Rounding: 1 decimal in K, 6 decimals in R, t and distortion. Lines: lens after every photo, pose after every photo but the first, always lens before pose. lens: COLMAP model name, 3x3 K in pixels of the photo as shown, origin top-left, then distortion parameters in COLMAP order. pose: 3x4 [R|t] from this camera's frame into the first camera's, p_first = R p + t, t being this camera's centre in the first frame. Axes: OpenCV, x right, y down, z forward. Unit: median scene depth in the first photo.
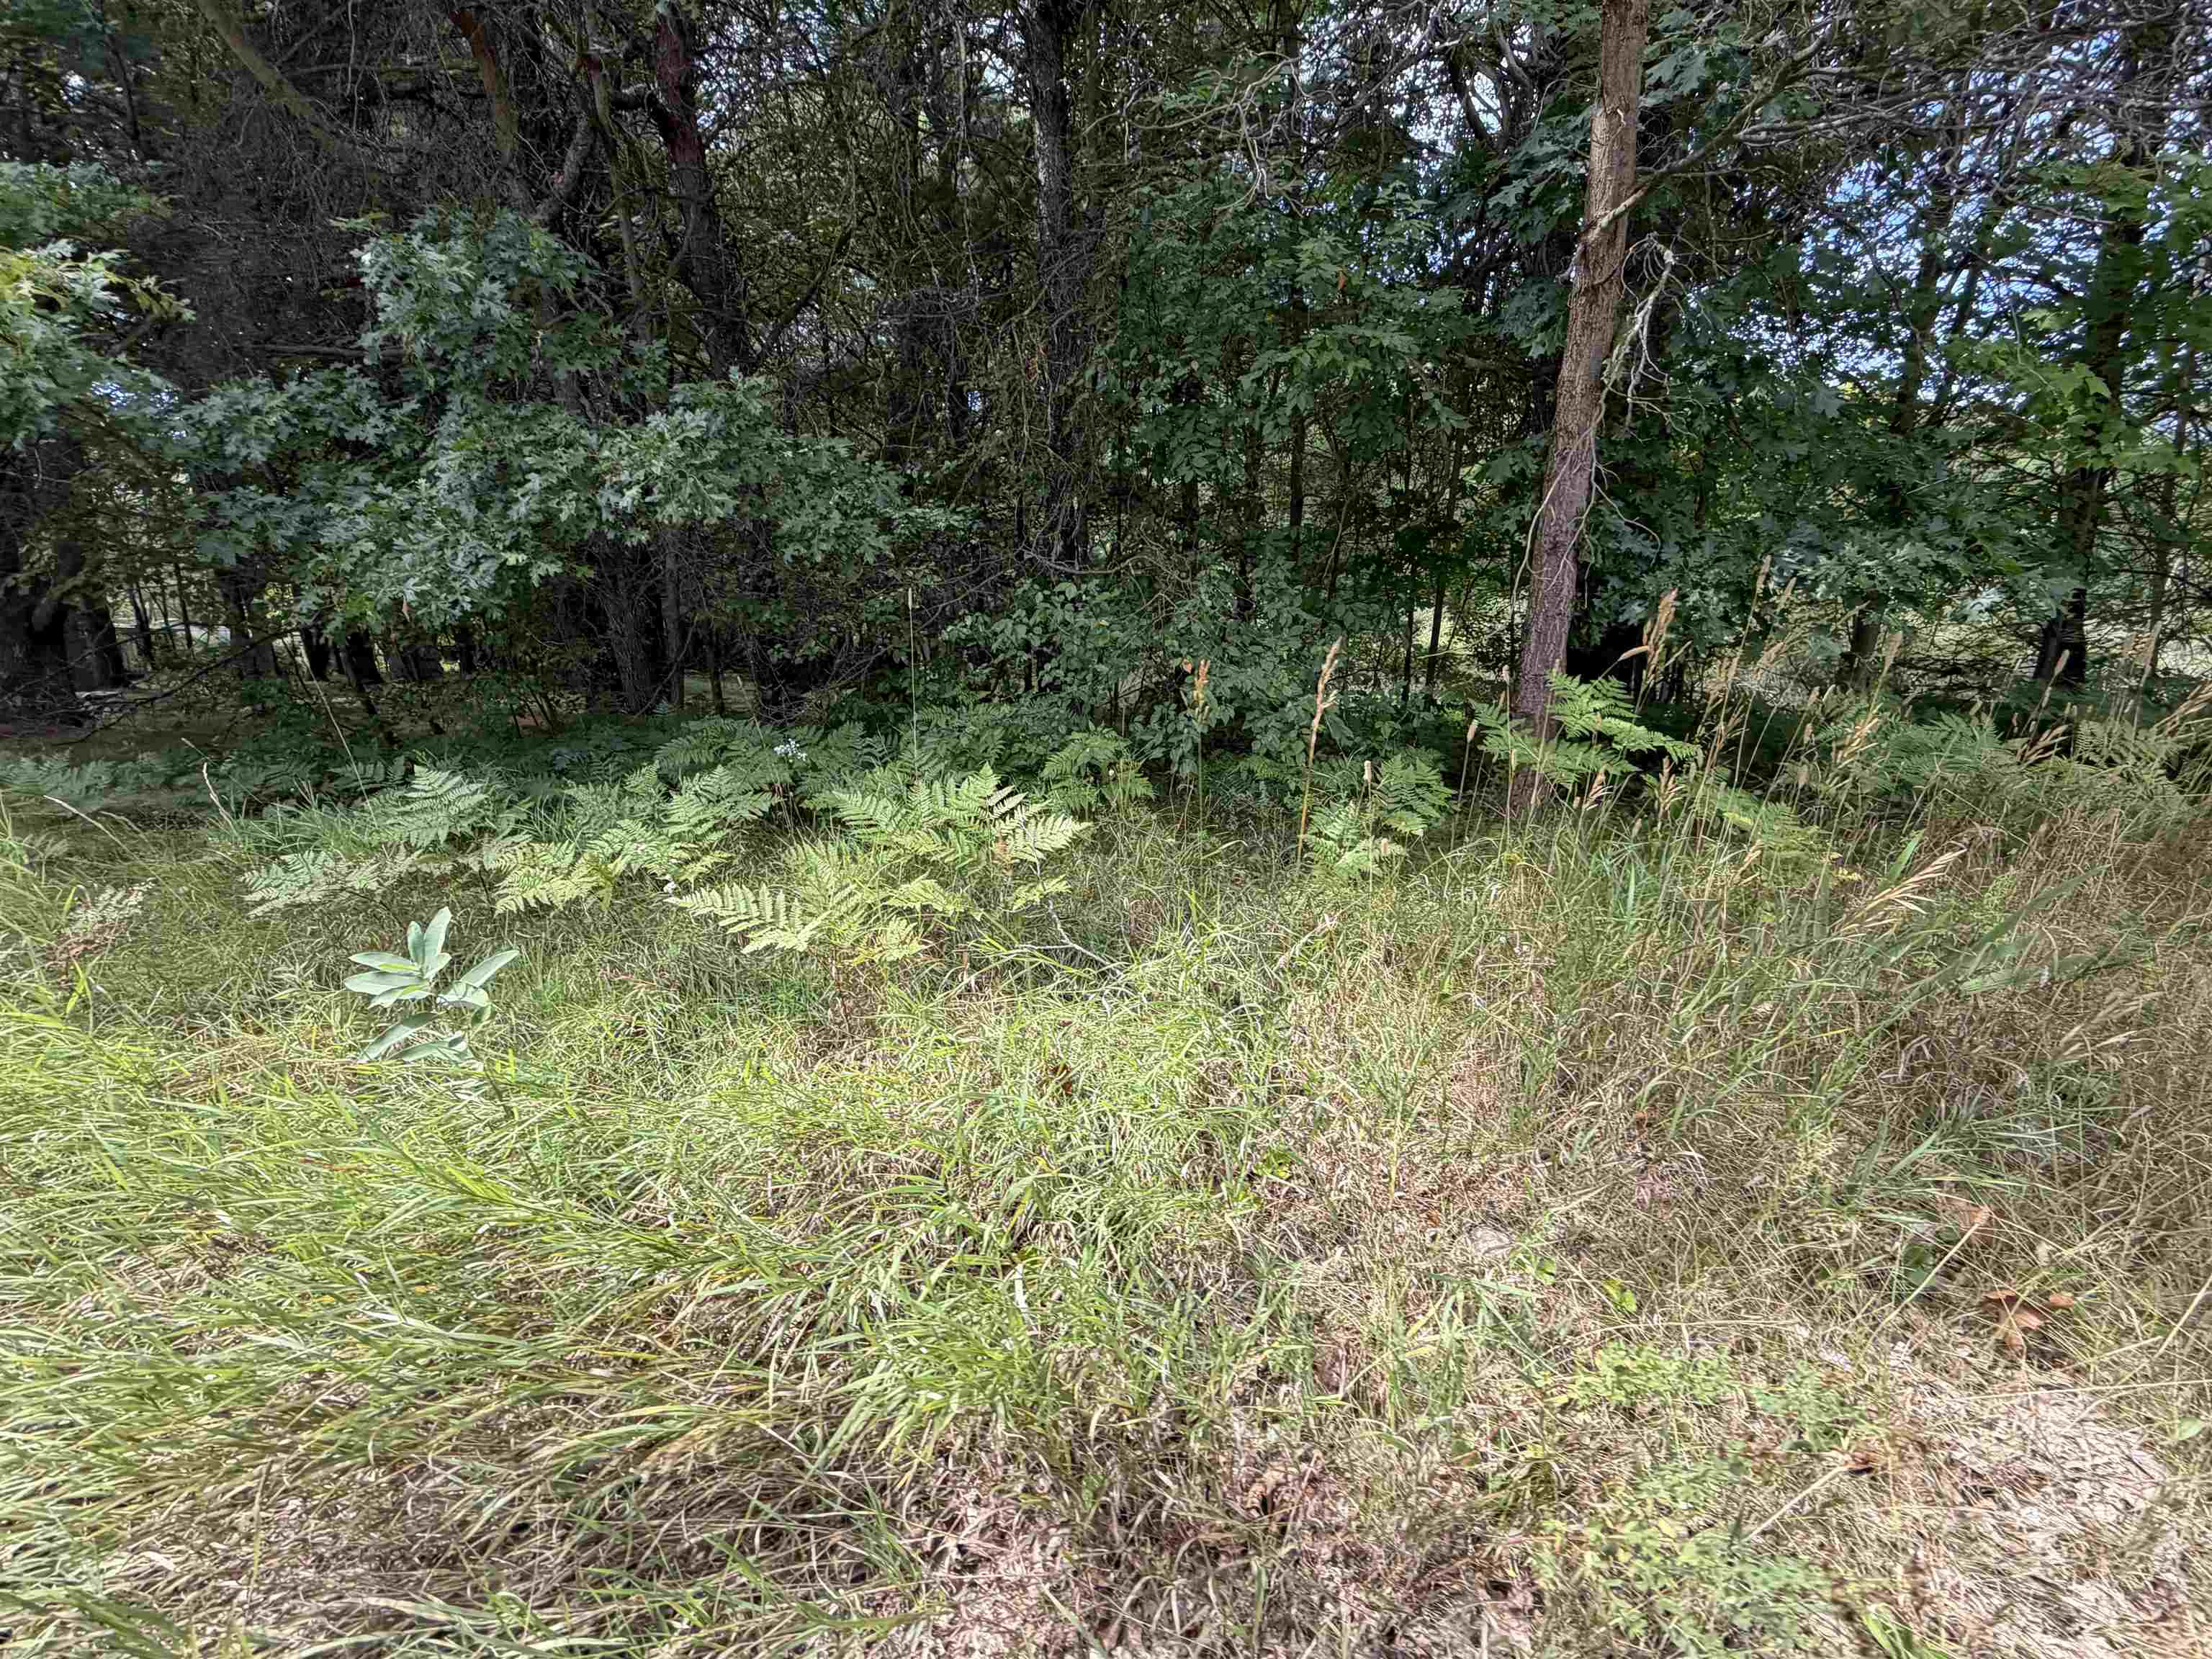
lens RADIAL K [[895.0, 0, 1106.0], [0, 895.0, 829.5], [0, 0, 1]] dist [-0.002019, 0.000388]
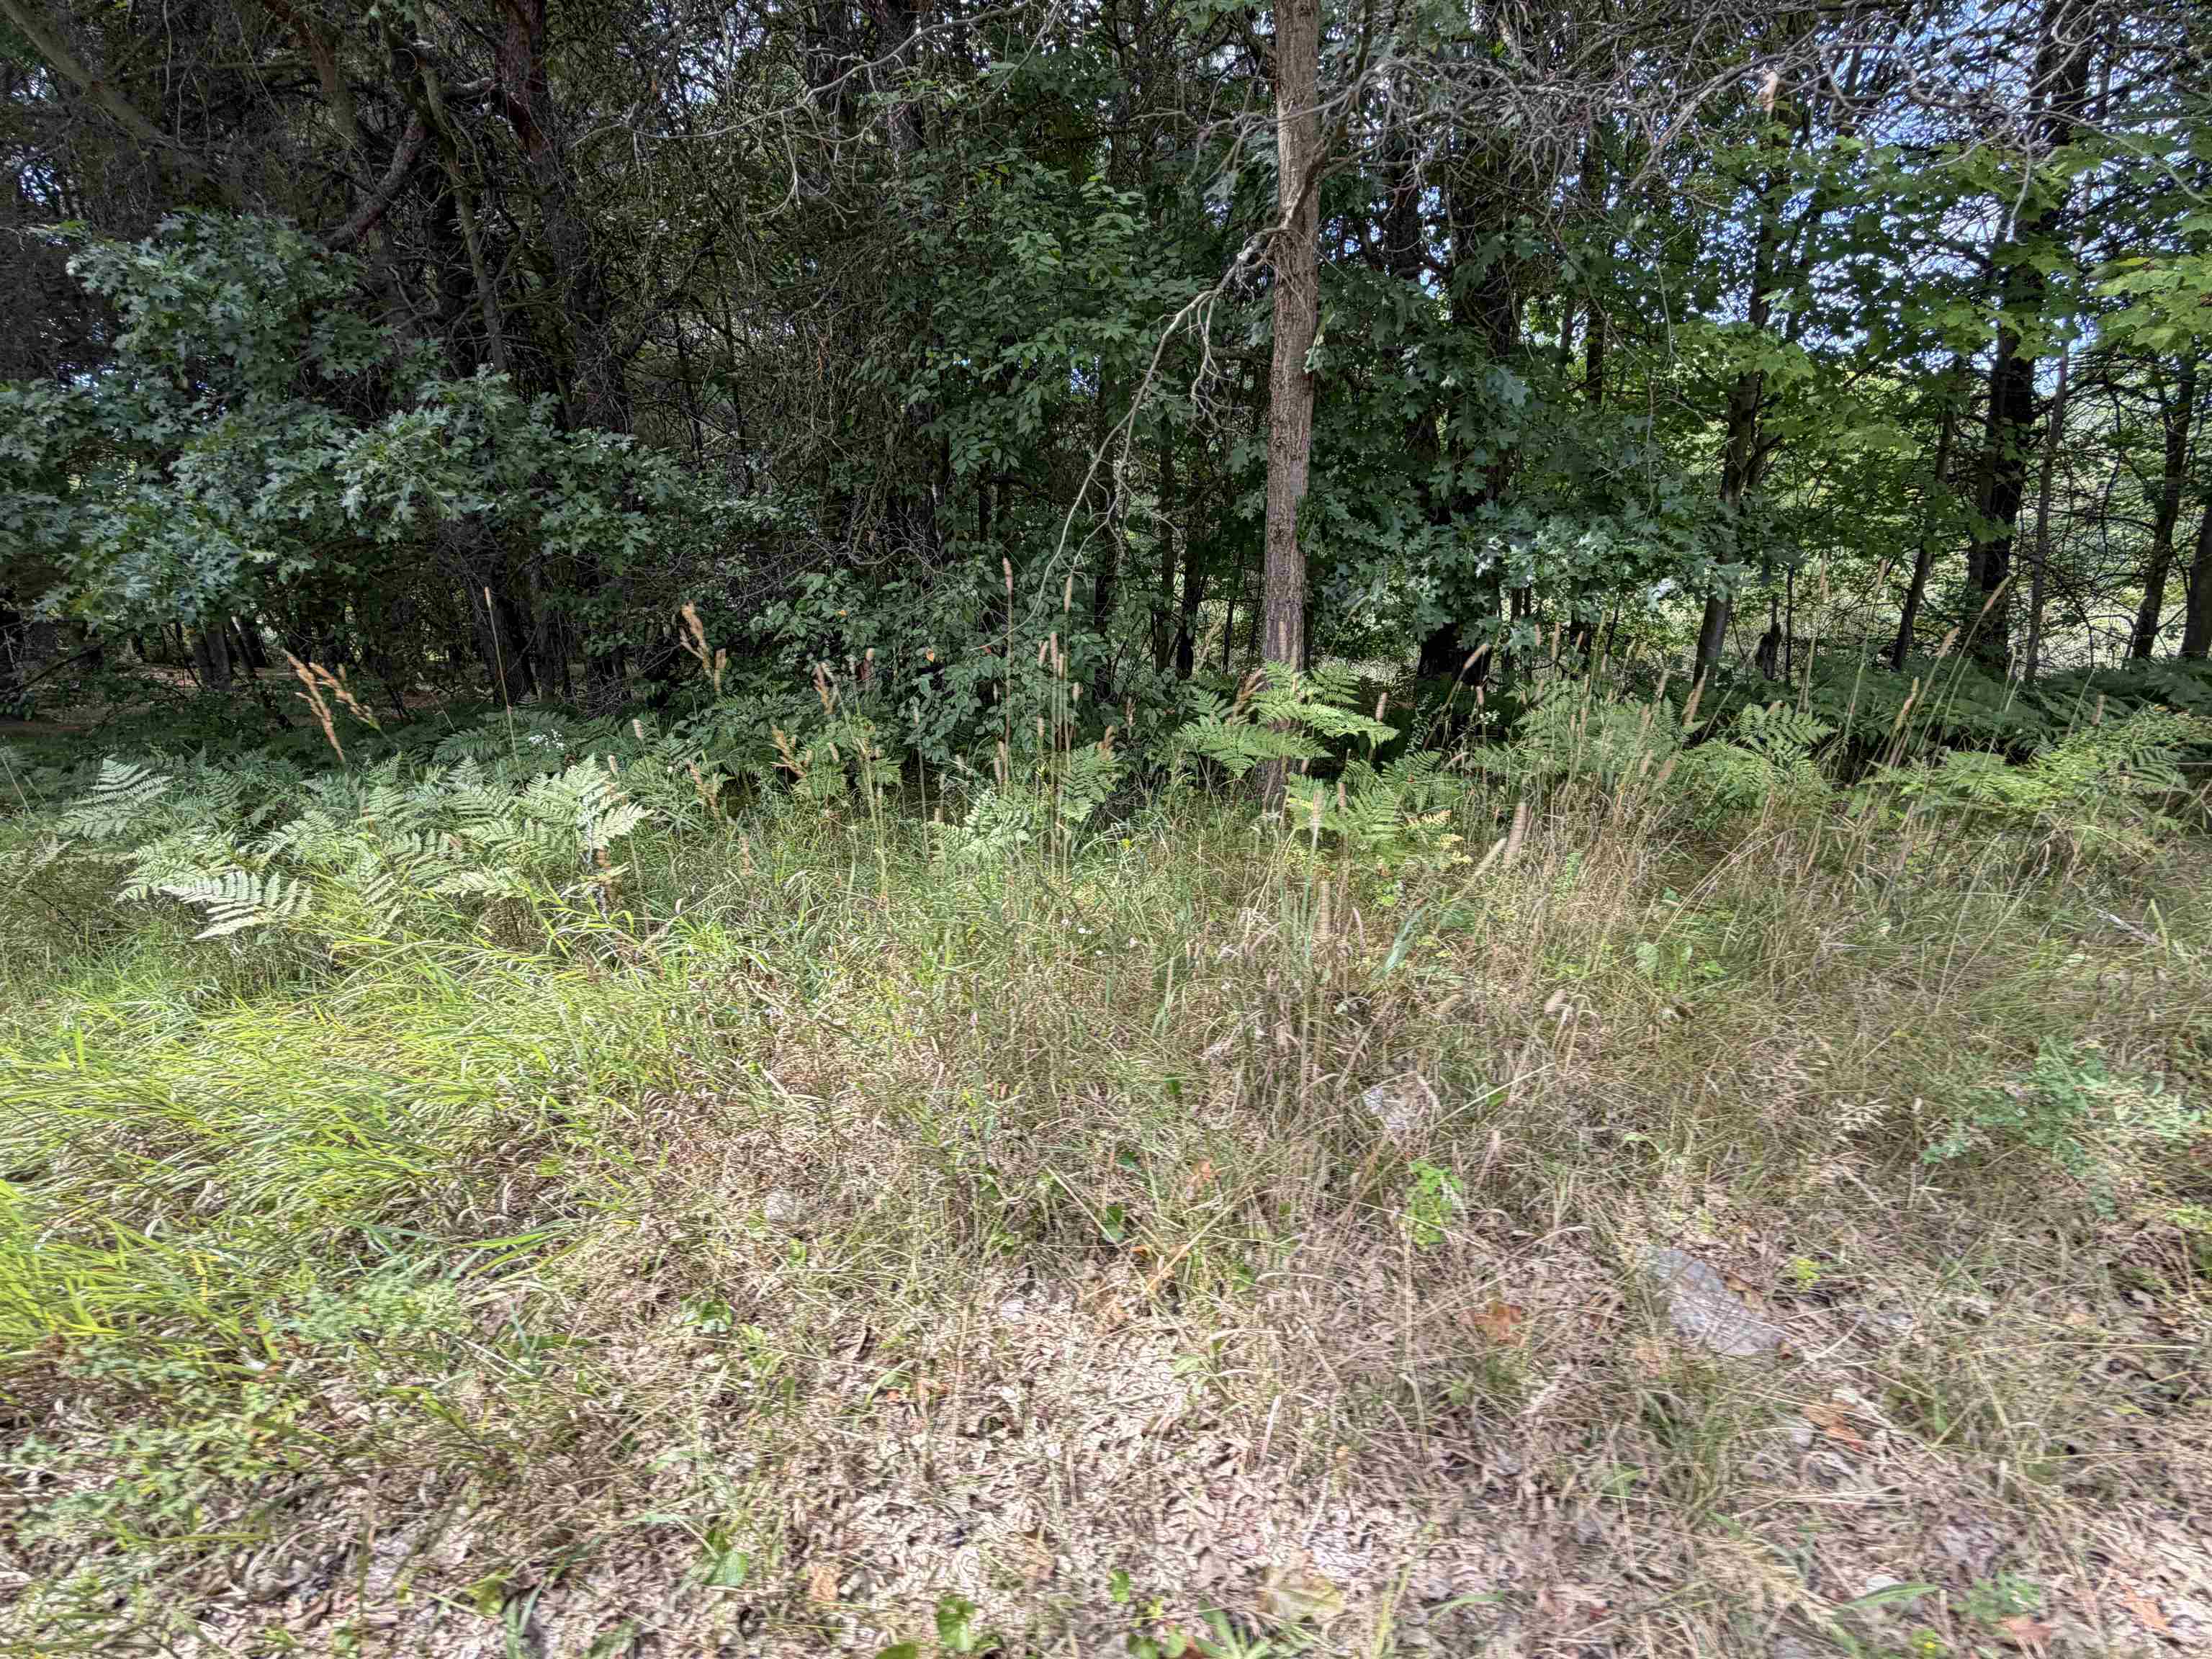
lens RADIAL K [[895.0, 0, 1106.0], [0, 895.0, 829.5], [0, 0, 1]] dist [-0.002019, 0.000388]
pose [[0.999908, -0.005456, -0.012436, 0.326023], [0.005676, 0.999827, 0.017699, -0.001447], [0.012337, -0.017768, 0.999766, -0.022479]]
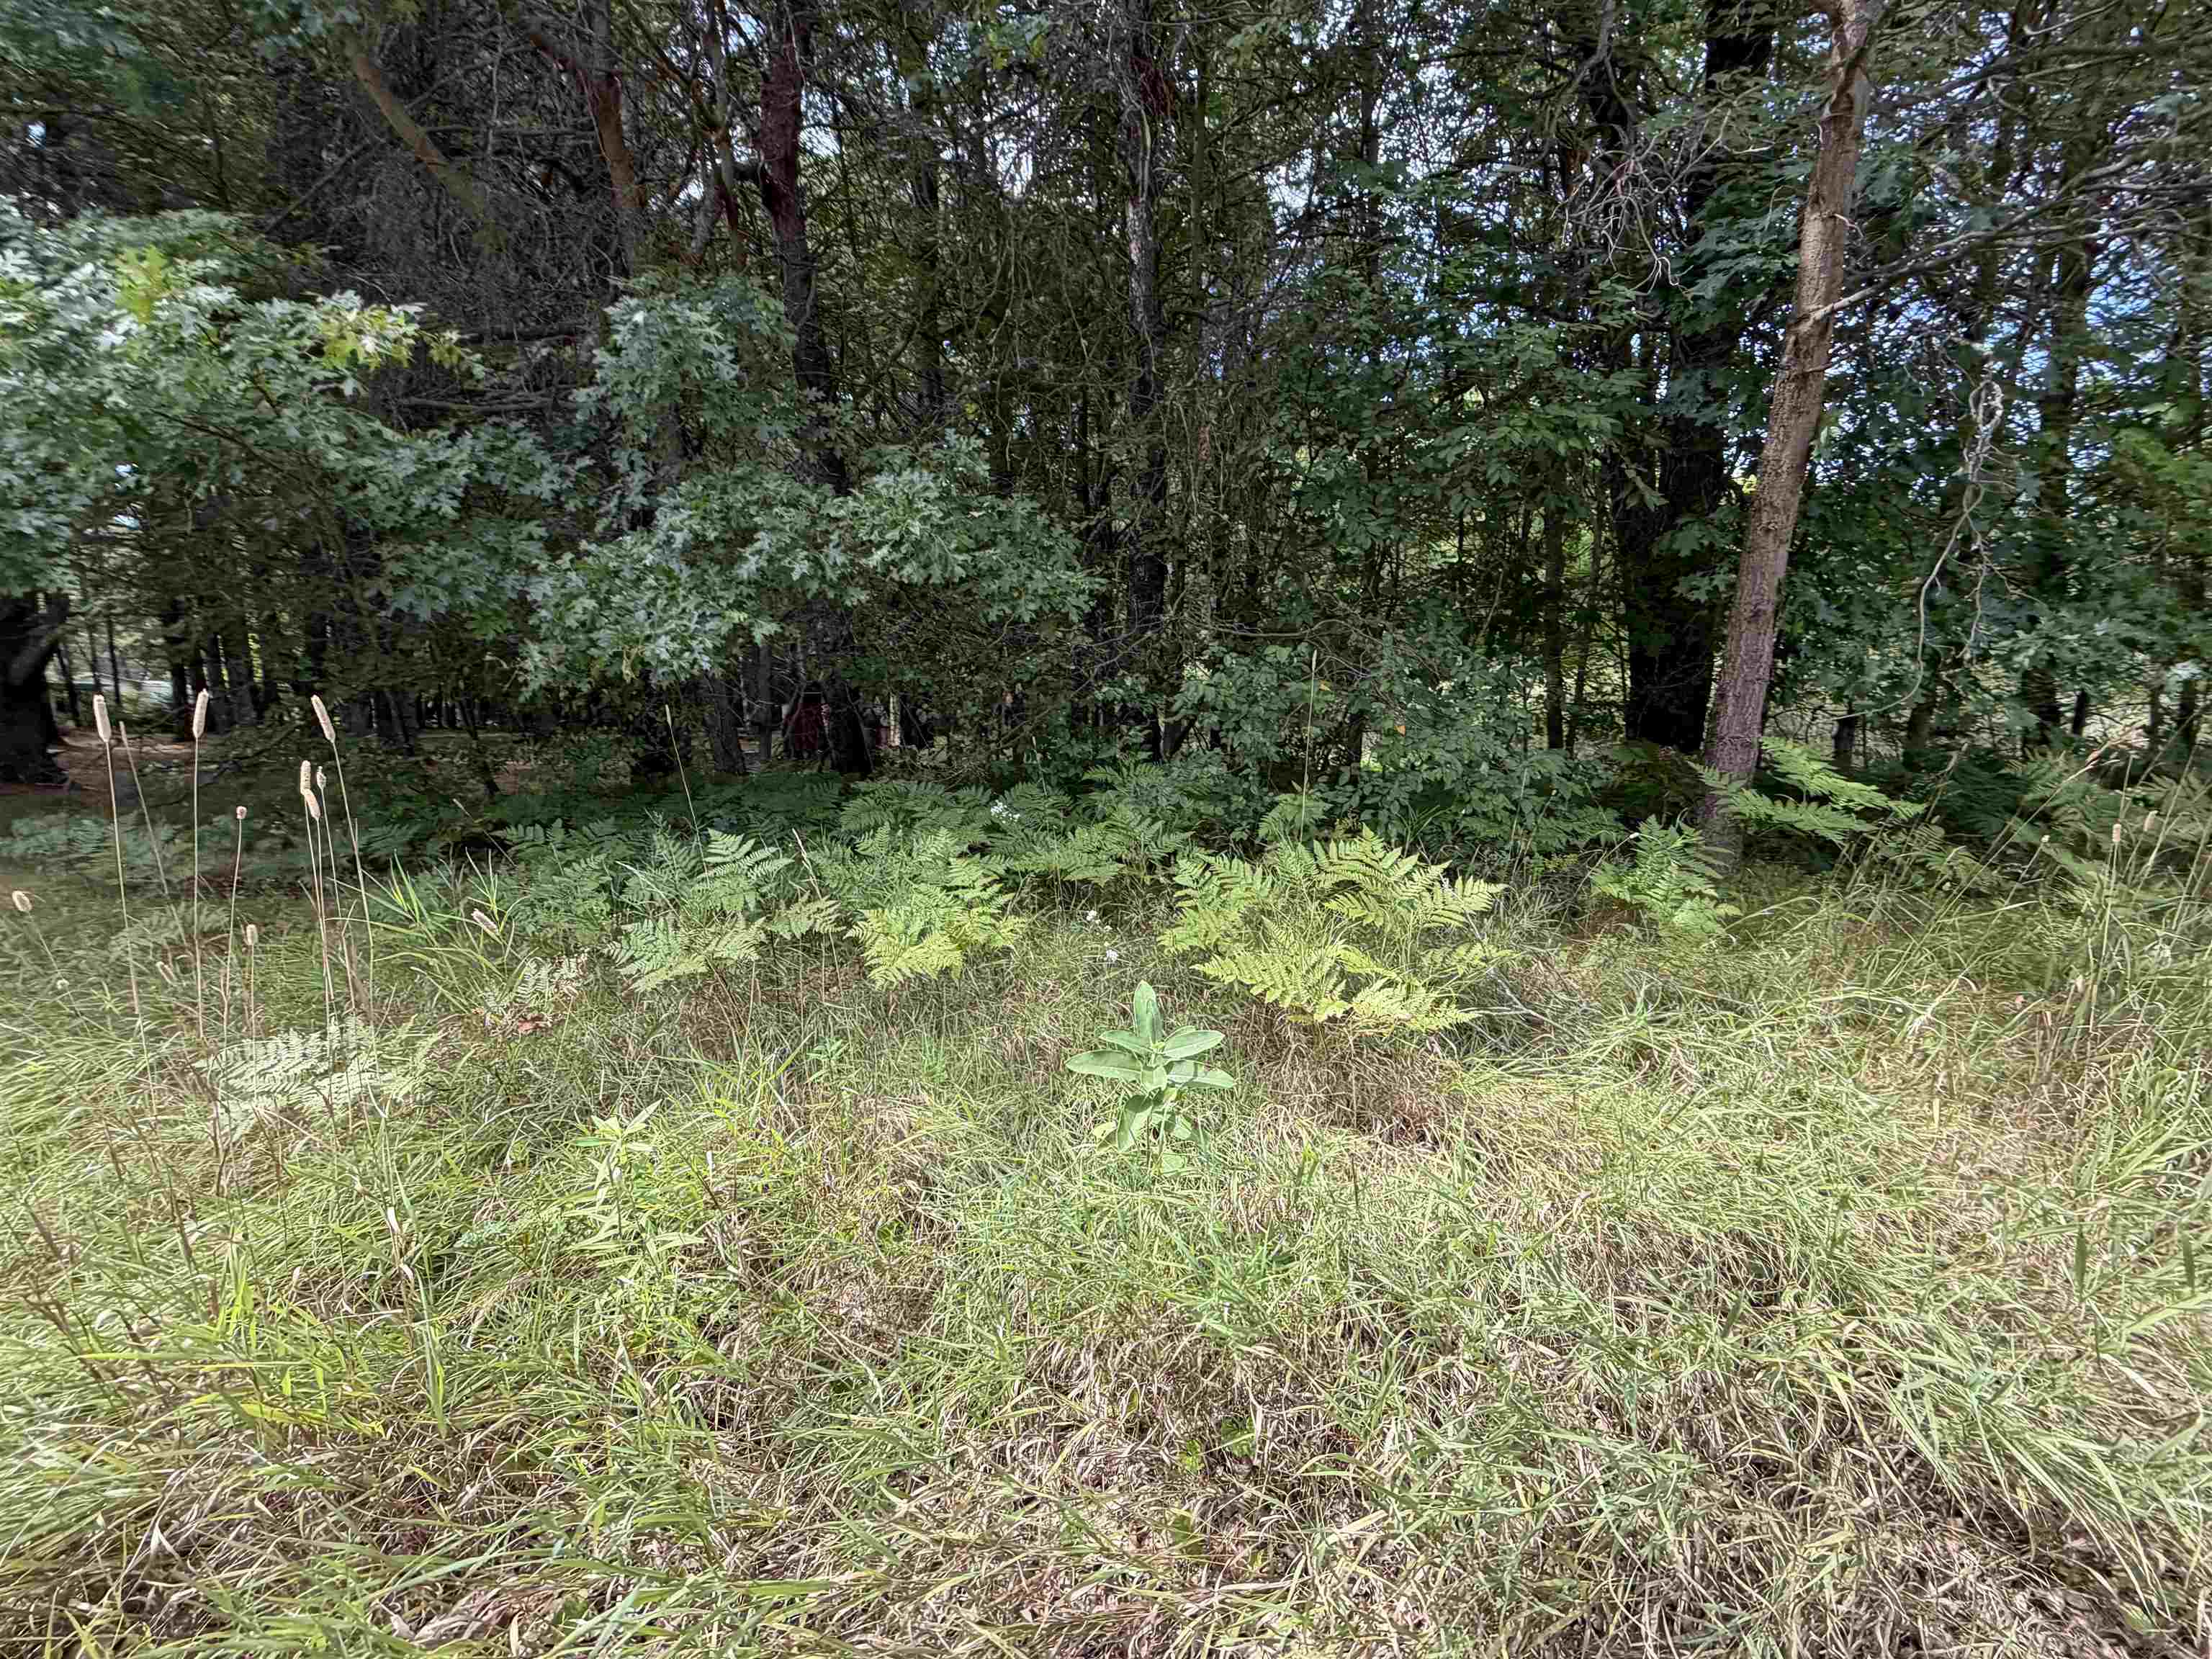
lens RADIAL K [[908.7, 0, 1106.0], [0, 908.7, 829.5], [0, 0, 1]] dist [-0.000989, -0.000335]
pose [[0.998419, -0.005442, 0.055951, -0.322542], [0.009061, 0.997868, -0.064634, -0.004607], [-0.055480, 0.065038, 0.996339, 0.006762]]
